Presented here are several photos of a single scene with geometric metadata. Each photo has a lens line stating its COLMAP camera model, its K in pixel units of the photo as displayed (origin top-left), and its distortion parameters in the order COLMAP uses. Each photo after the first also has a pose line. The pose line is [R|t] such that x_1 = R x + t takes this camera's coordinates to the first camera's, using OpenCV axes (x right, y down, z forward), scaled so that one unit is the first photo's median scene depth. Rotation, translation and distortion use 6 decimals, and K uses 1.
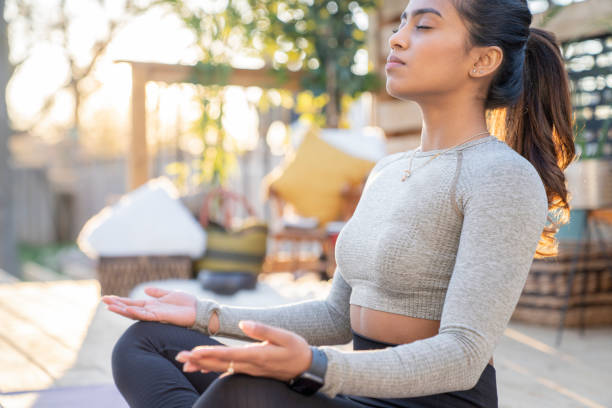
lens RADIAL K [[1158.0, 0, 304.5], [0, 1158.0, 203.2], [0, 0, 1]] dist [0.388032, 0.074323]
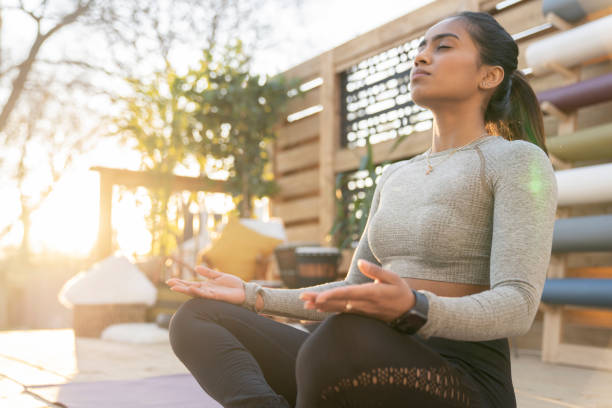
lens RADIAL K [[745.3, 0, 306.6], [0, 745.3, 203.1], [0, 0, 1]] dist [0.097542, -0.014761]
pose [[0.985006, 0.022148, 0.171093, -0.064879], [0.000849, 0.991091, -0.133186, 0.042866], [-0.172519, 0.131334, 0.976211, 0.102676]]
